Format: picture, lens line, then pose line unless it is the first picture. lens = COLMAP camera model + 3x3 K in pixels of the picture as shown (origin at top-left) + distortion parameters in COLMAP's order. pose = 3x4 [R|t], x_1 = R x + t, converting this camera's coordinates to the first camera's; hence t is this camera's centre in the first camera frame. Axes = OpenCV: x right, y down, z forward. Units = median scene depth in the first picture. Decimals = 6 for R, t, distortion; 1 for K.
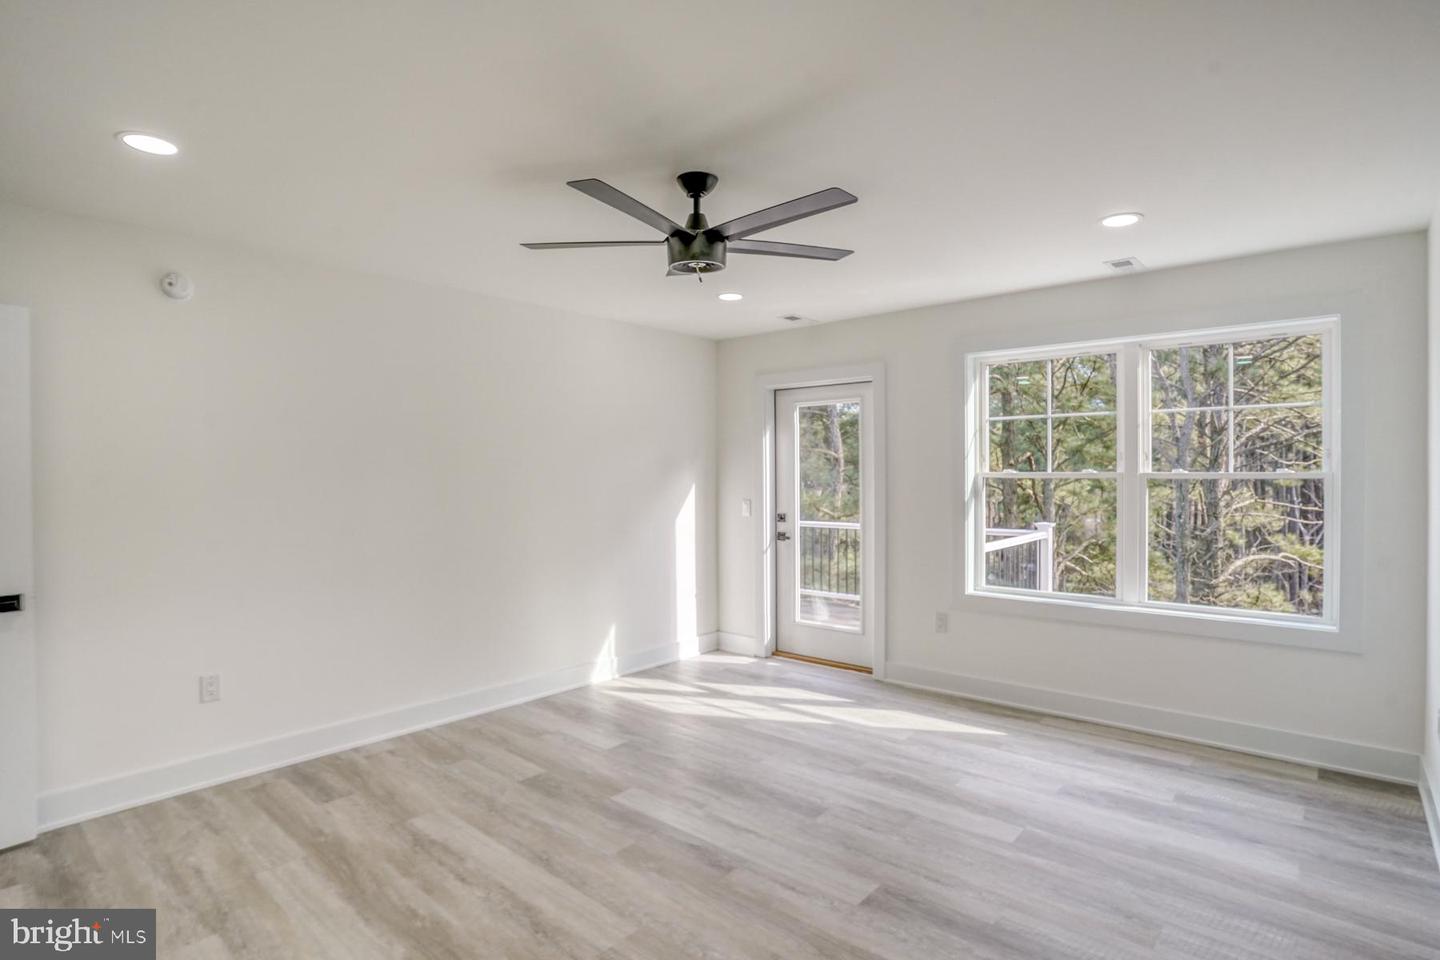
lens RADIAL K [[729.5, 0, 711.4], [0, 729.5, 481.1], [0, 0, 1]] dist [-0.062235, 0.023042]
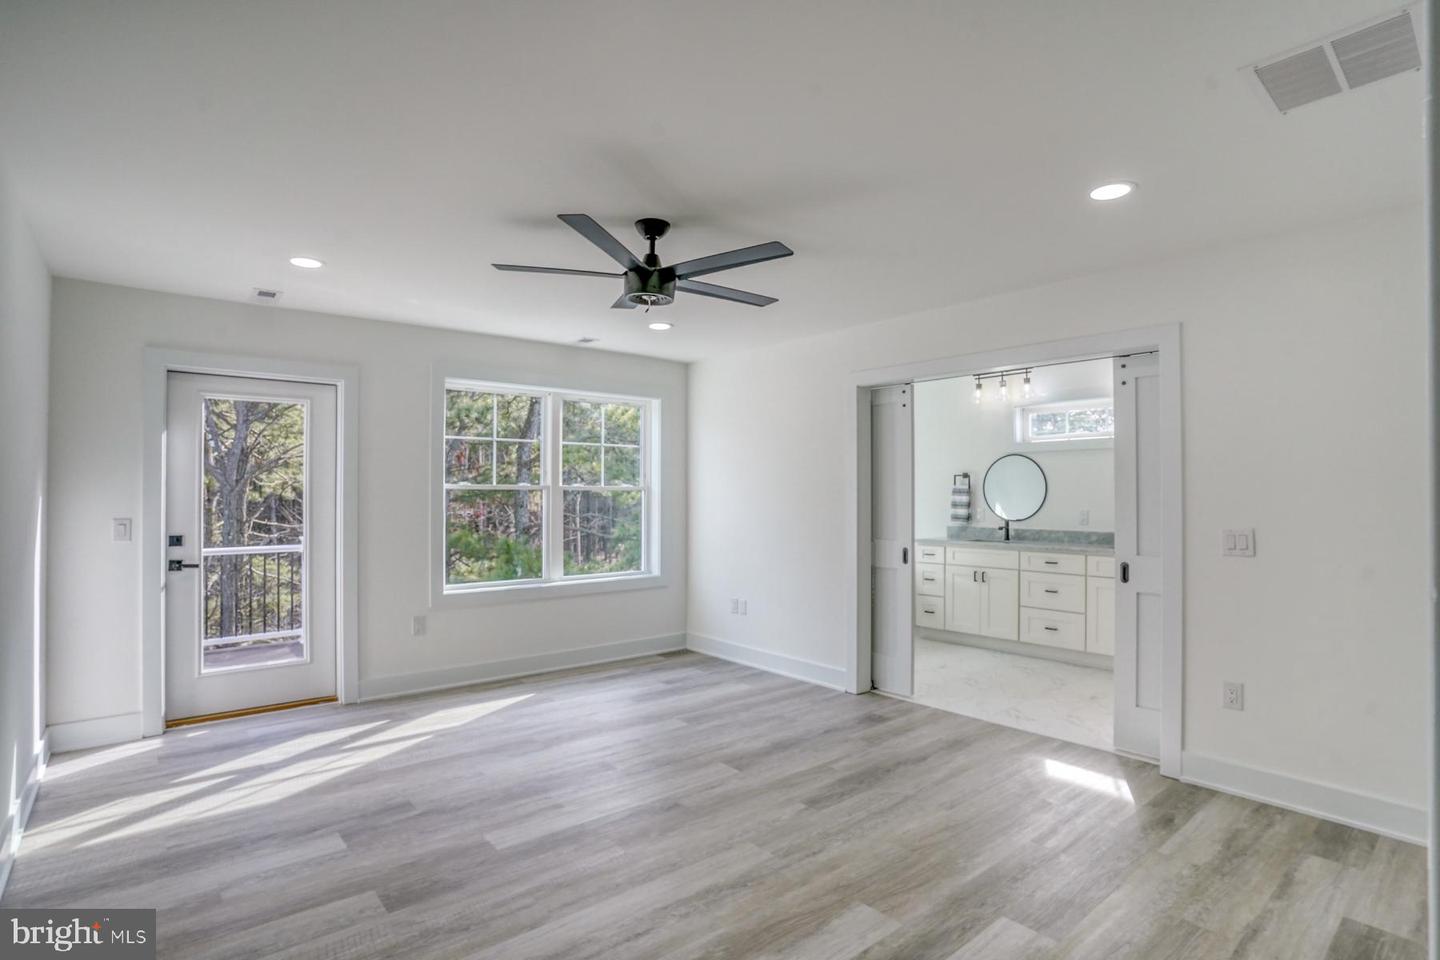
lens RADIAL K [[729.5, 0, 702.4], [0, 729.5, 476.4], [0, 0, 1]] dist [-0.062235, 0.023042]
pose [[0.155844, 0.029177, 0.987351, -0.769031], [0.008010, 0.999493, -0.030800, 0.015144], [-0.987749, 0.012709, 0.155531, 0.492058]]
